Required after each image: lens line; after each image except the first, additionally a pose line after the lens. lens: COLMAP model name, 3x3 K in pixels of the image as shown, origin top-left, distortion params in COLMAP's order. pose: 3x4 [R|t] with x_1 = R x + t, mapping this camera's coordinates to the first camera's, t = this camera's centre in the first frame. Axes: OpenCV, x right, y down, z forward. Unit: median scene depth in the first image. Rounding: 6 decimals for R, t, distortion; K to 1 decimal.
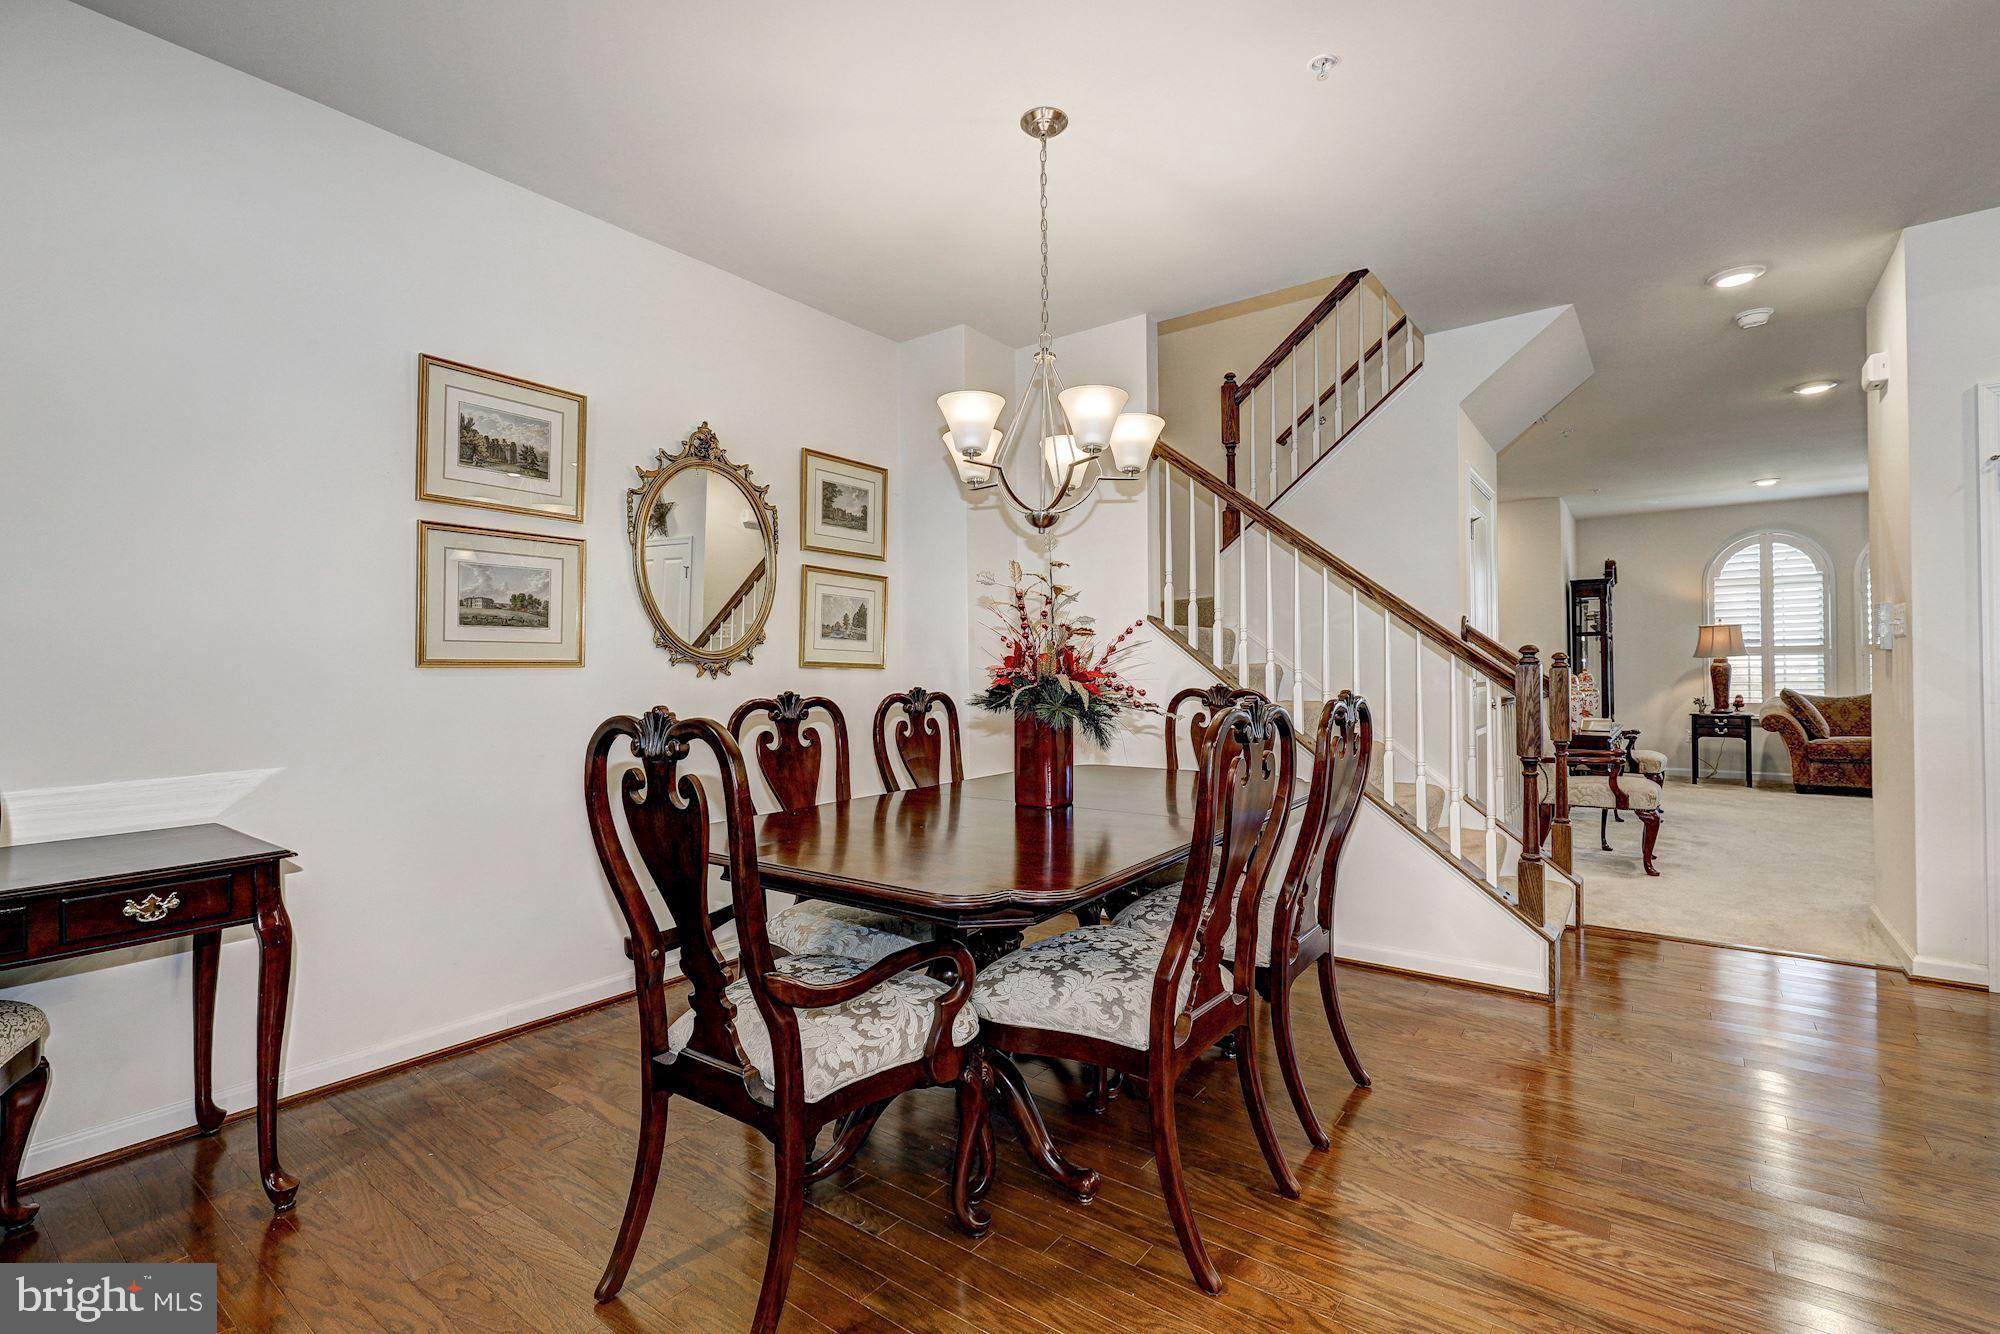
lens RADIAL K [[908.3, 0, 1000.0], [0, 908.3, 662.3], [0, 0, 1]] dist [-0.001114, -0.000034]
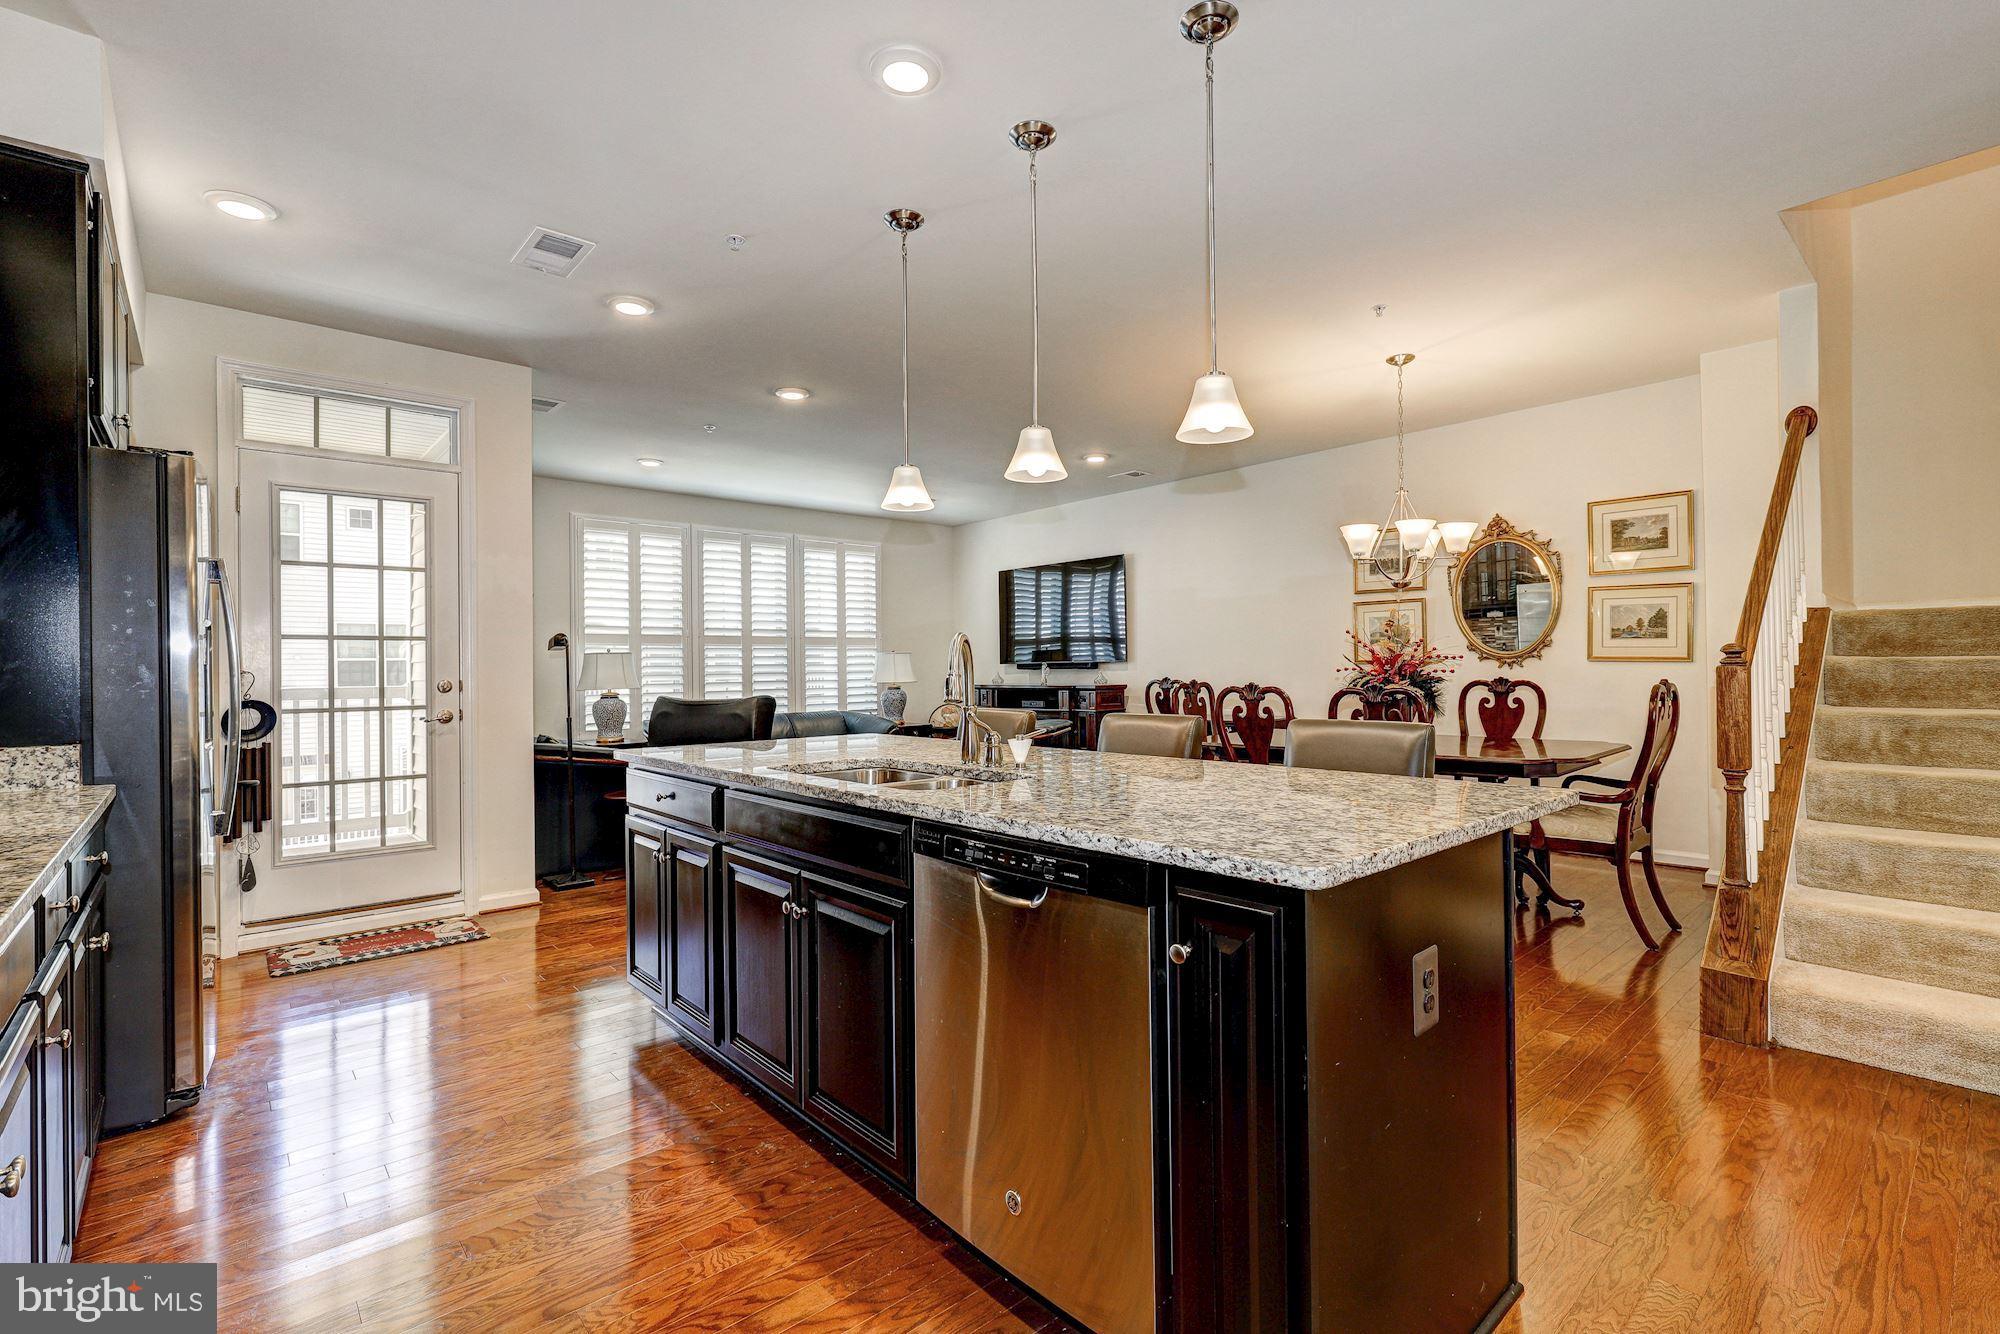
lens RADIAL K [[908.3, 0, 999.6], [0, 908.3, 666.1], [0, 0, 1]] dist [-0.001114, -0.000034]
pose [[-0.200171, 0.003109, -0.979756, 1.281973], [0.025212, 0.999680, -0.001979, -0.006535], [0.979437, -0.025098, -0.200185, 0.381557]]
